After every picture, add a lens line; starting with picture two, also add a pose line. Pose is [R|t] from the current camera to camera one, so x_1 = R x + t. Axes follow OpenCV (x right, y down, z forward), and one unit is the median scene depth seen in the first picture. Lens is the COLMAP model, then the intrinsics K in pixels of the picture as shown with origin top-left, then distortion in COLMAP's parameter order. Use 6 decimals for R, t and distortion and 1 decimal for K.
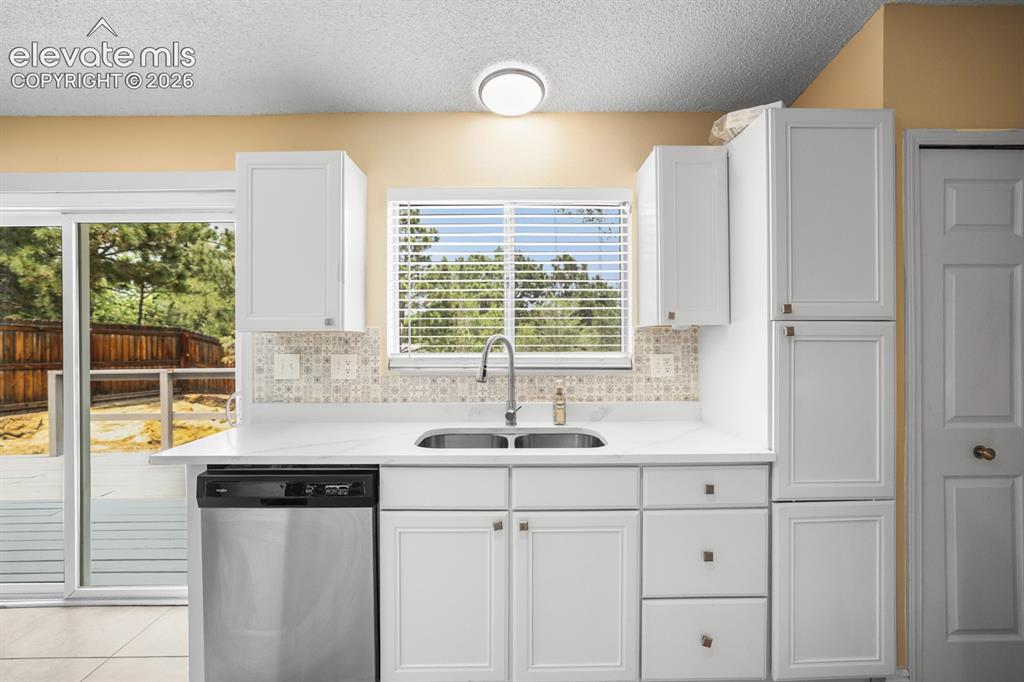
lens RADIAL K [[437.6, 0, 511.4], [0, 437.6, 342.7], [0, 0, 1]] dist [-0.018135, 0.000824]
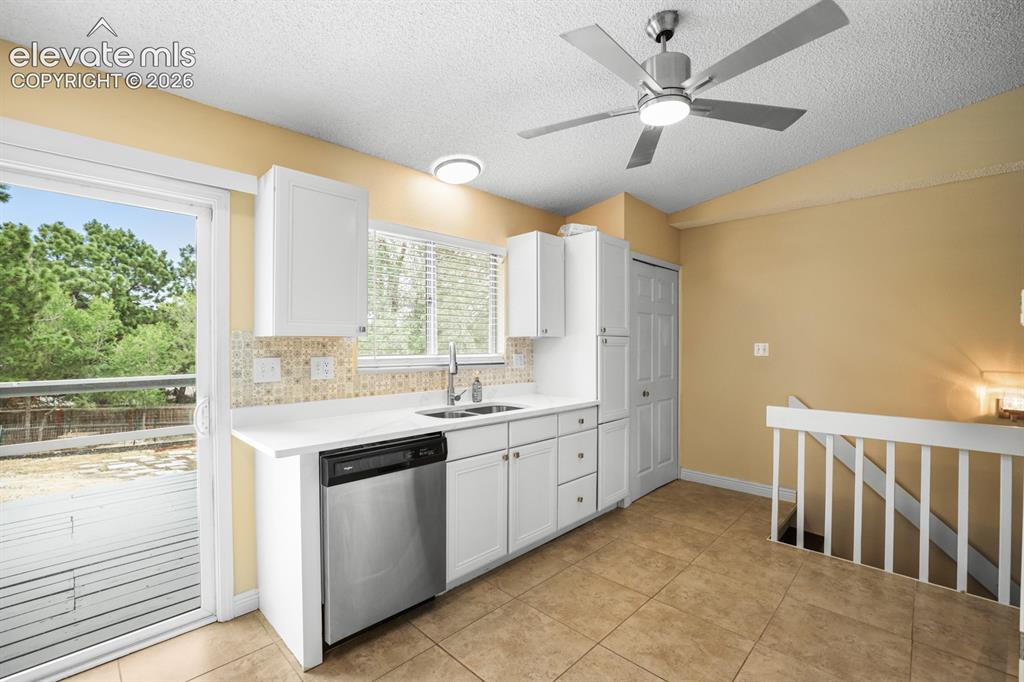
lens RADIAL K [[437.6, 0, 511.4], [0, 437.6, 342.7], [0, 0, 1]] dist [-0.018135, 0.000824]
pose [[0.717693, 0.006495, 0.696329, -0.817370], [0.000991, 0.999946, -0.010349, 0.002062], [-0.696359, 0.008117, 0.717648, -0.141183]]
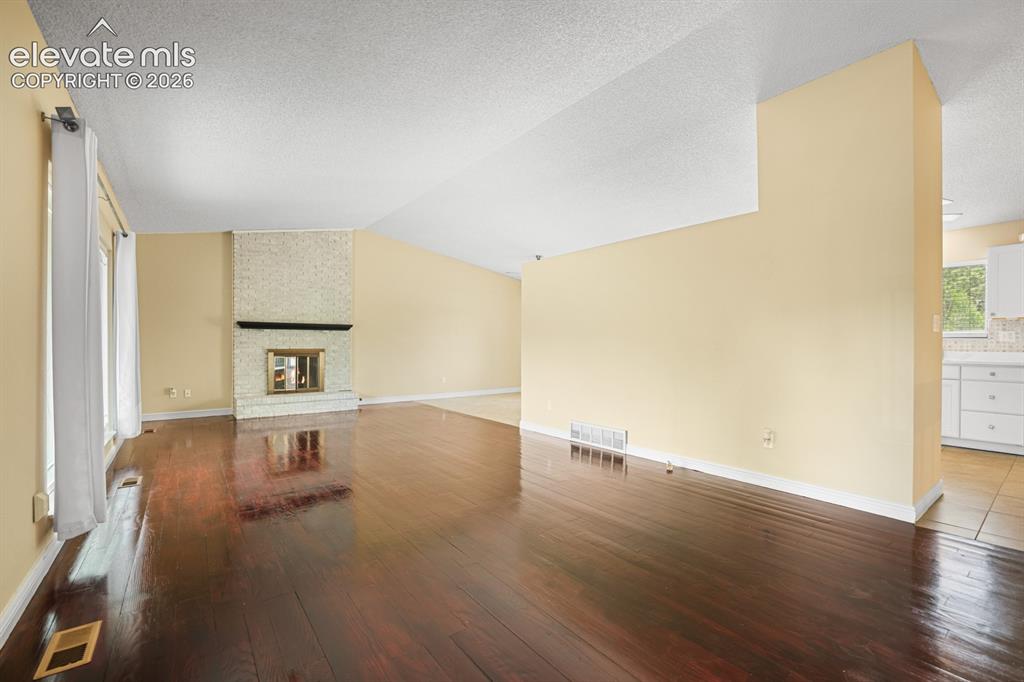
lens RADIAL K [[437.6, 0, 511.4], [0, 437.6, 342.7], [0, 0, 1]] dist [-0.018135, 0.000824]
pose [[0.599291, 0.002523, -0.800527, 0.592726], [-0.003906, 0.999992, 0.000228, 0.097803], [0.800521, 0.002990, 0.599297, -2.397026]]
